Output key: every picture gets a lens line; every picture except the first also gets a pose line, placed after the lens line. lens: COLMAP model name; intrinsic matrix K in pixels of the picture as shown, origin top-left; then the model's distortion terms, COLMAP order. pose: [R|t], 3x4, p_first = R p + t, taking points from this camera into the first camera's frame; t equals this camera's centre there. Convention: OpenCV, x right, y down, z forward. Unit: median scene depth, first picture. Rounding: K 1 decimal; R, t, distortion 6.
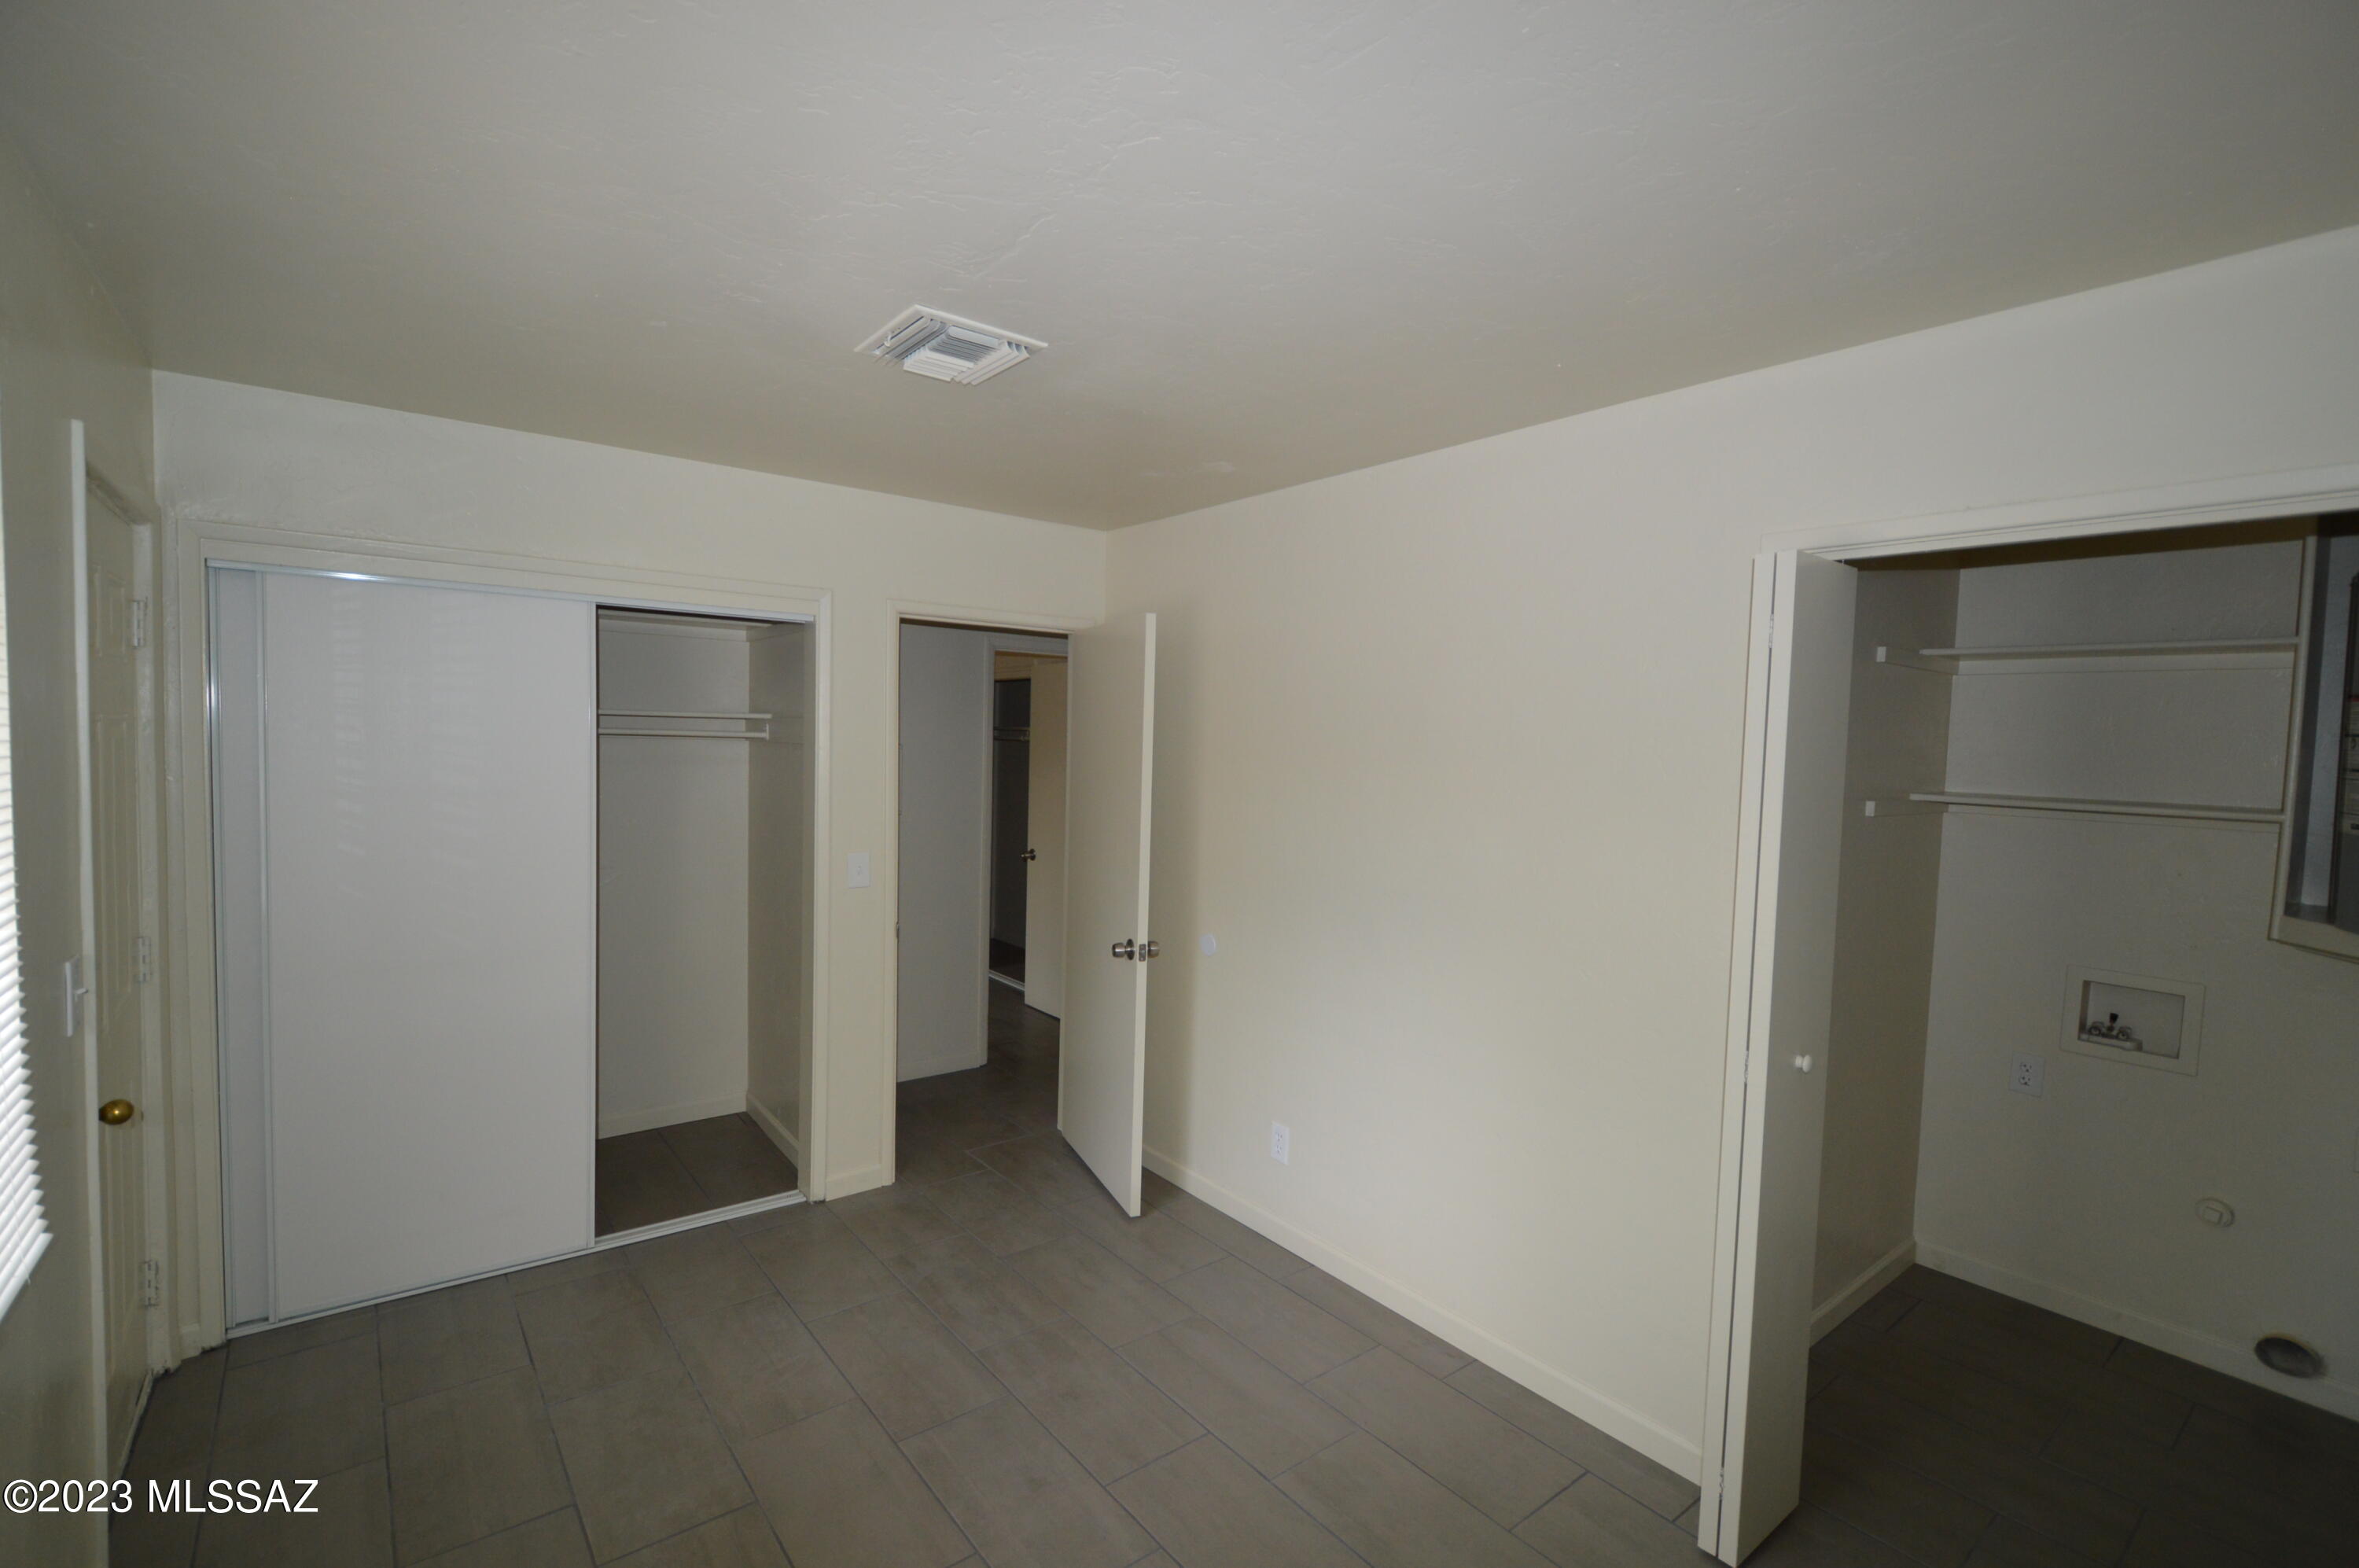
lens RADIAL K [[1045.0, 0, 1201.0], [0, 1045.0, 788.3], [0, 0, 1]] dist [-0.001898, 0.000013]
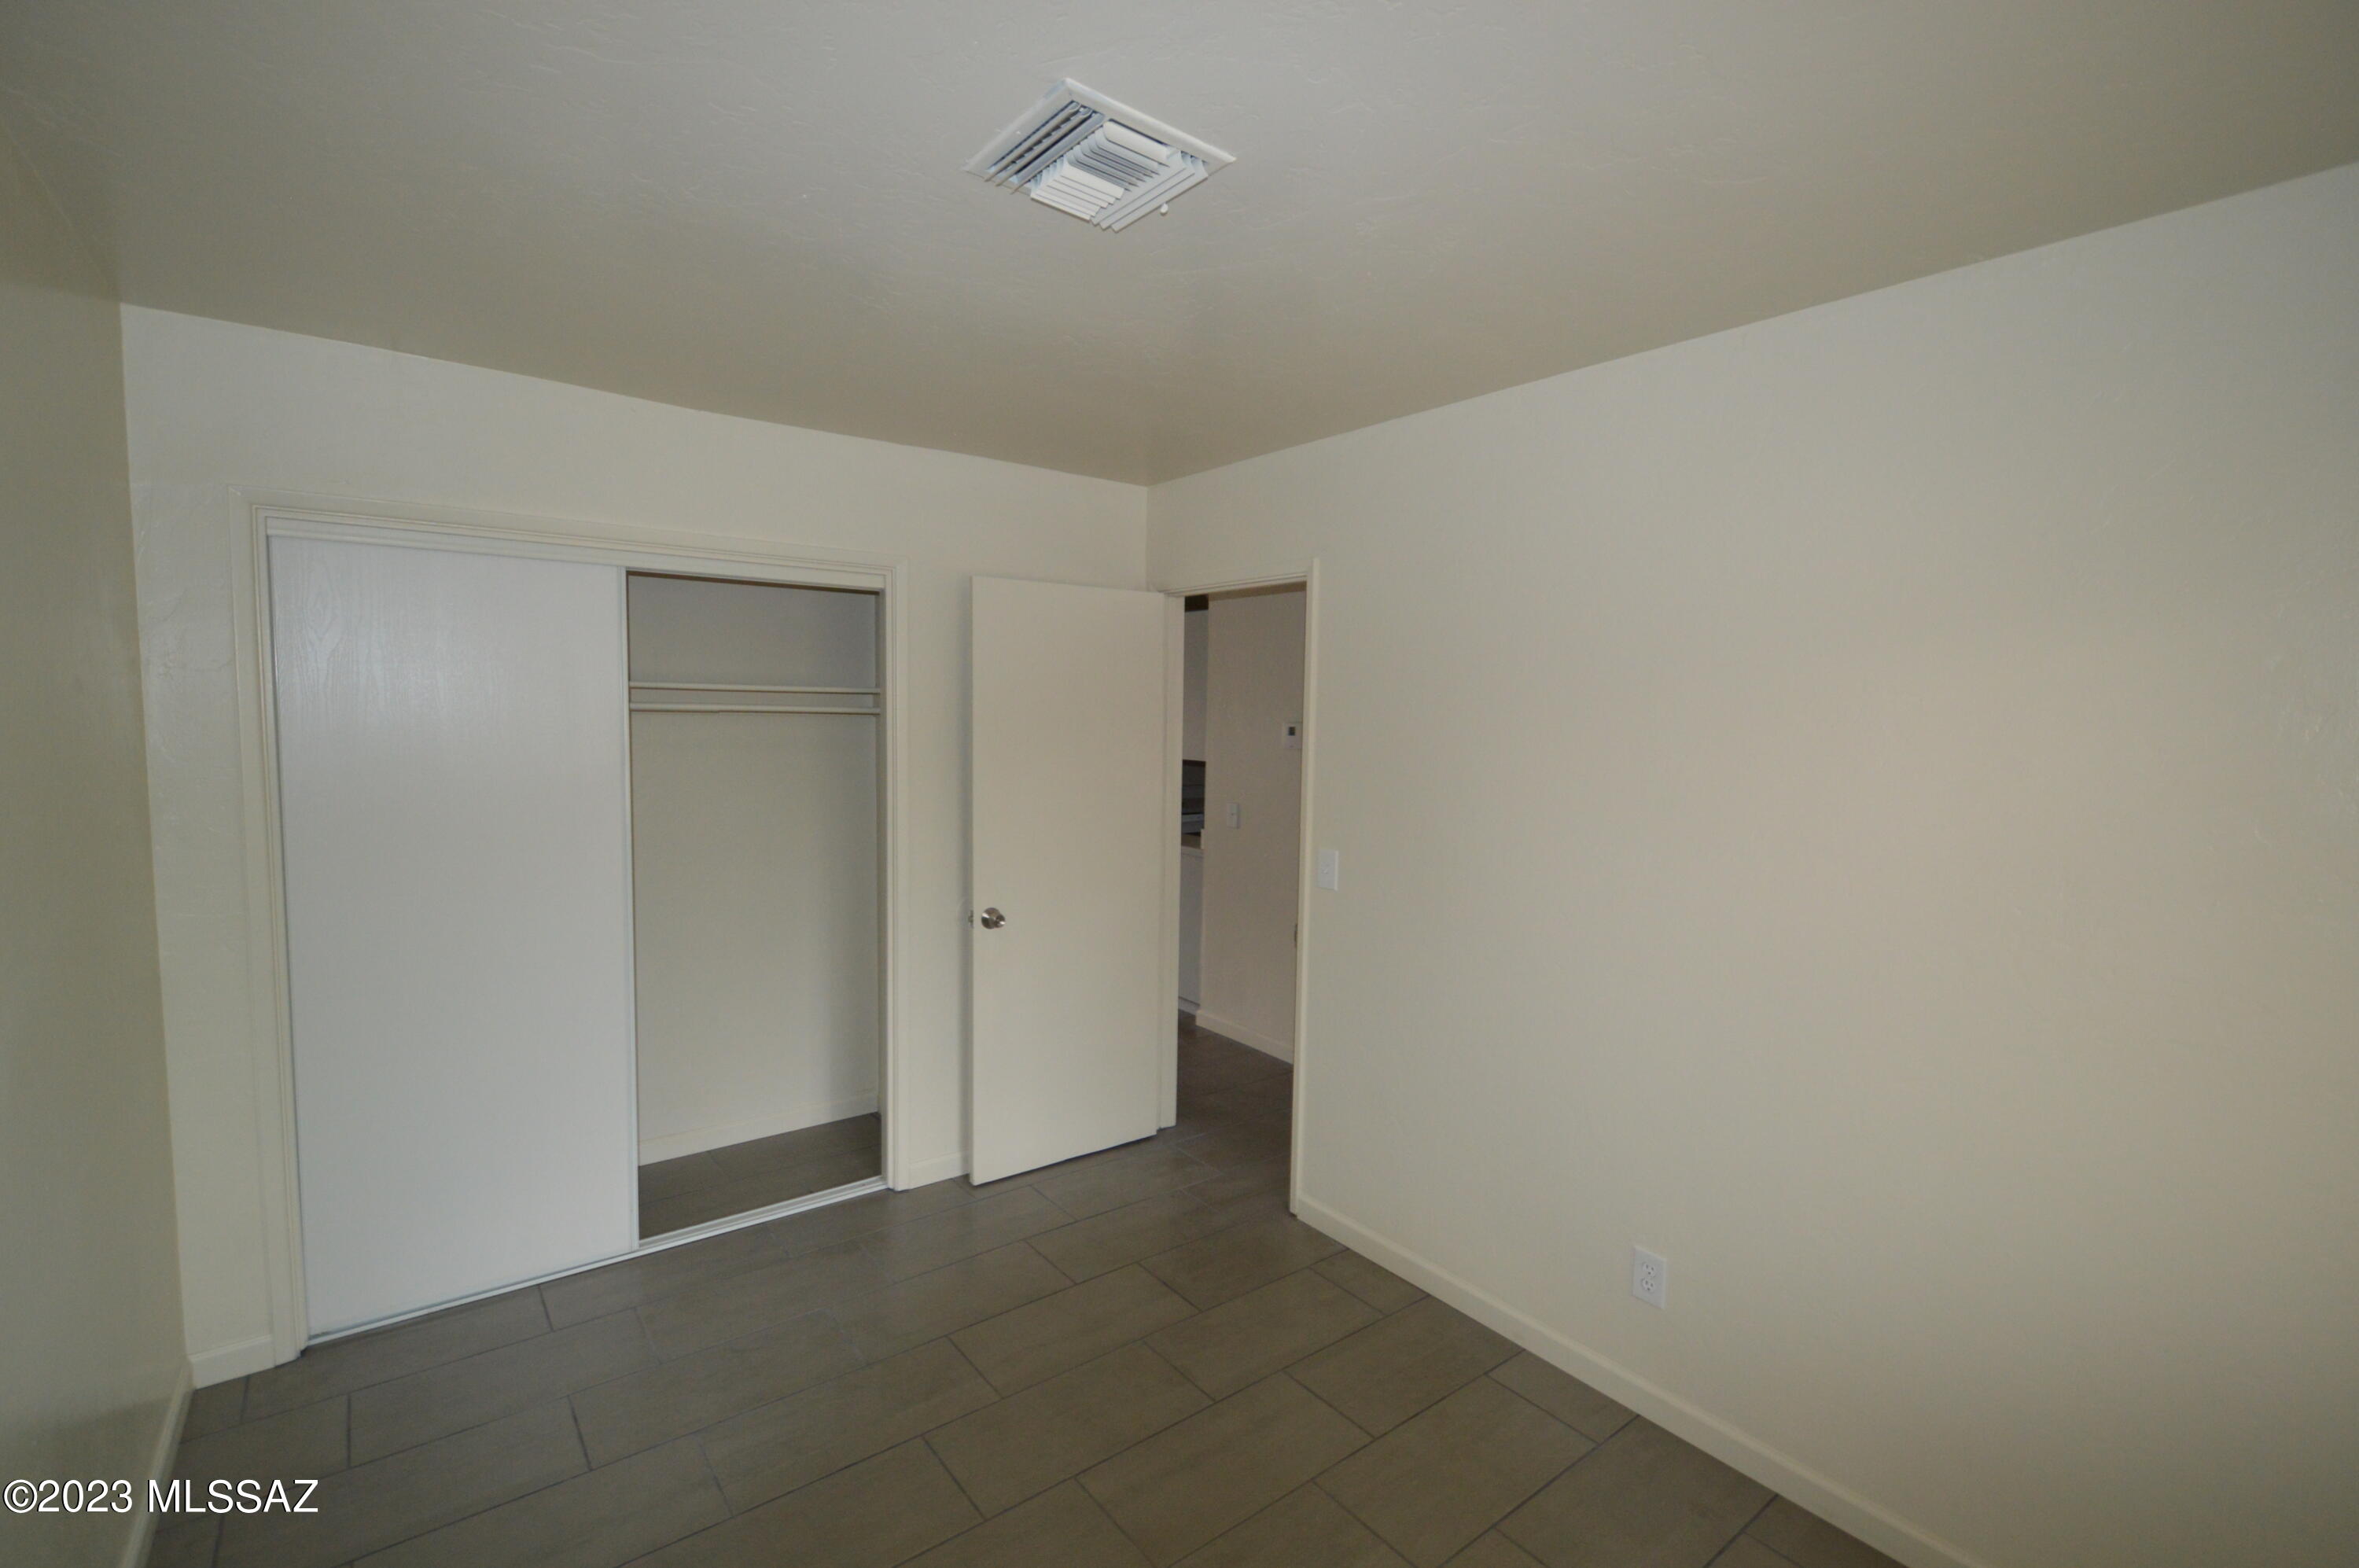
lens RADIAL K [[1045.0, 0, 1190.6], [0, 1045.0, 791.9], [0, 0, 1]] dist [-0.001898, 0.000013]
pose [[0.999430, -0.006810, -0.033060, -0.097164], [0.007607, 0.999682, 0.024030, -0.003415], [0.032886, -0.024268, 0.999164, 0.168946]]
